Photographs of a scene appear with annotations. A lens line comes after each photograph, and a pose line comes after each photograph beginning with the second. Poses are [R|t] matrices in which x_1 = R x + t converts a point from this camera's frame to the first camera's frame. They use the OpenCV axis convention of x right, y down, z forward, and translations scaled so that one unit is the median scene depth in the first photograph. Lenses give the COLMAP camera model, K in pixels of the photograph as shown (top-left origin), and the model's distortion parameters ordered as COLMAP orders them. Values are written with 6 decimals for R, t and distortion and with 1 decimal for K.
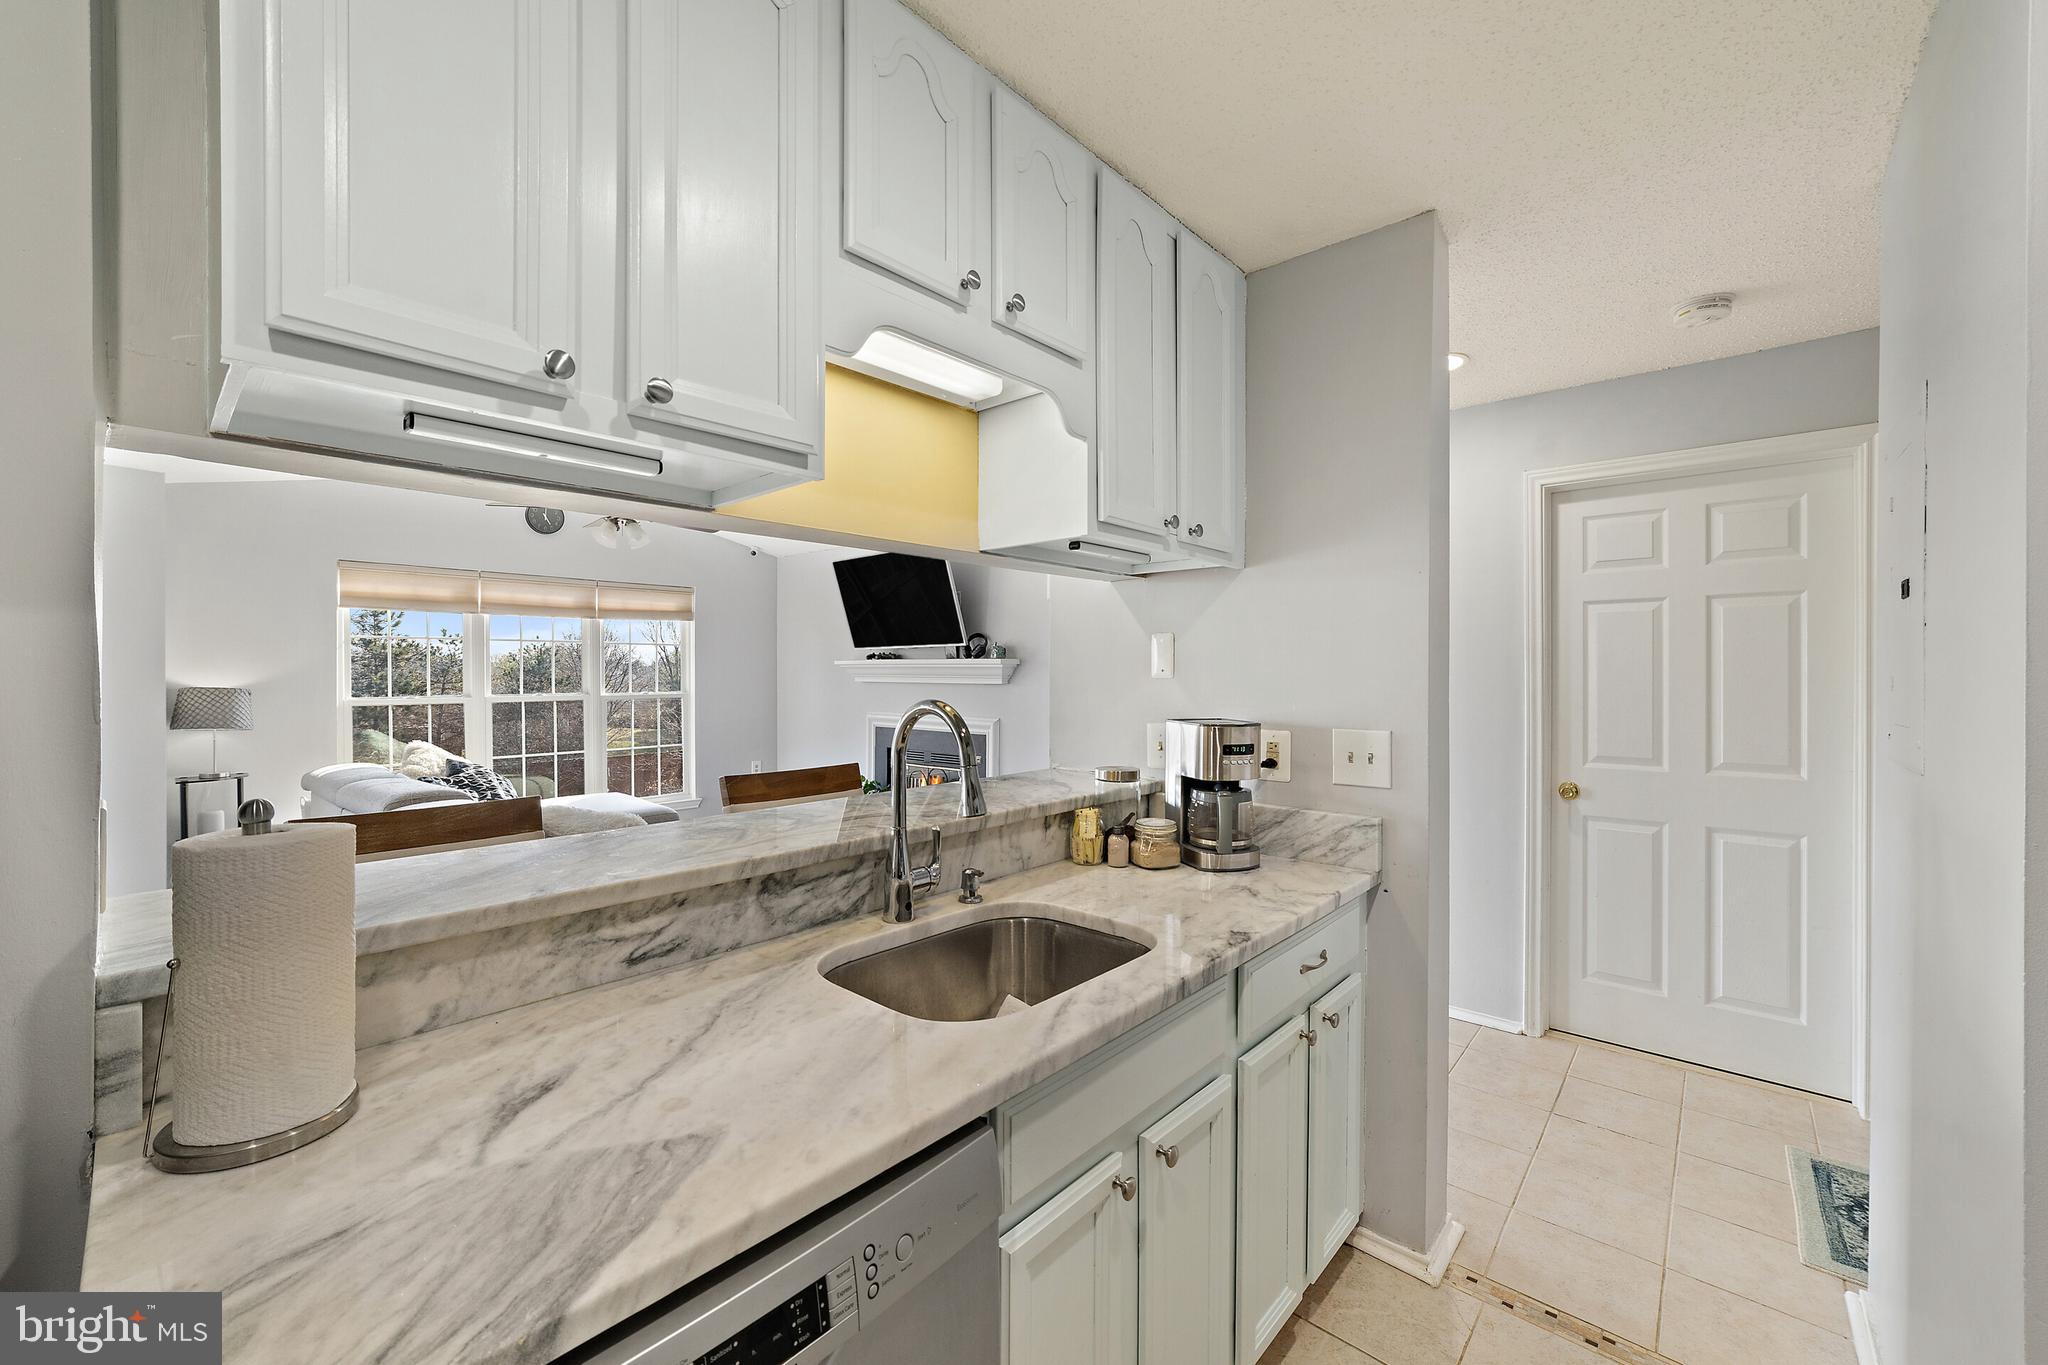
lens RADIAL K [[799.2, 0, 1021.1], [0, 799.2, 661.0], [0, 0, 1]] dist [-0.018905, 0.005174]
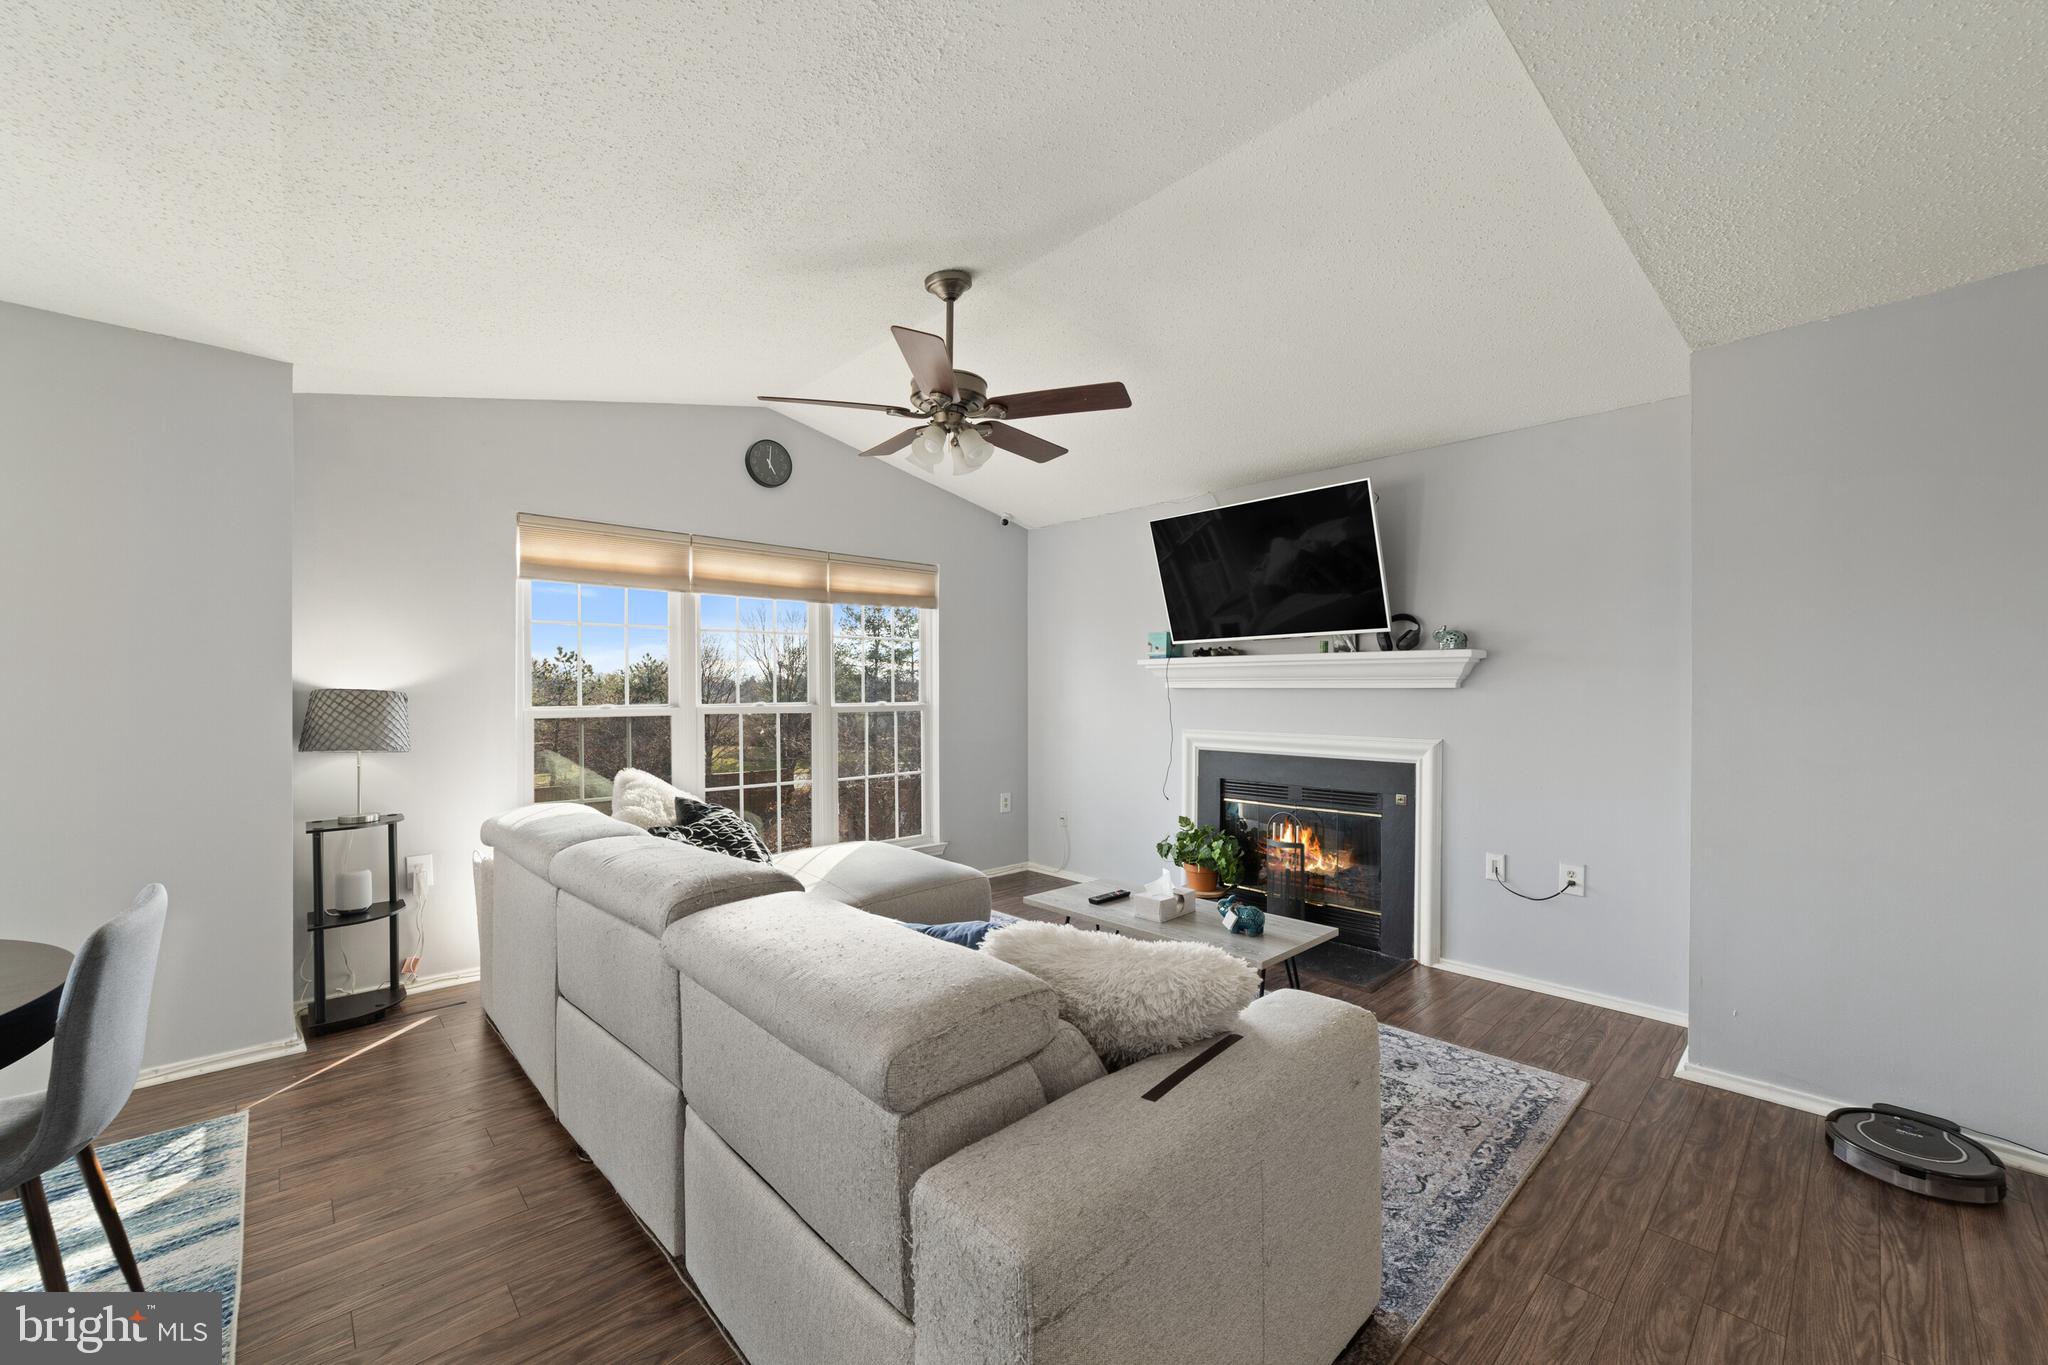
lens RADIAL K [[799.2, 0, 1039.0], [0, 799.2, 677.5], [0, 0, 1]] dist [-0.018905, 0.005174]
pose [[0.997738, -0.001625, -0.067208, -0.325266], [0.001502, 0.999997, -0.001882, 0.020745], [0.067211, 0.001776, 0.997737, 0.297866]]
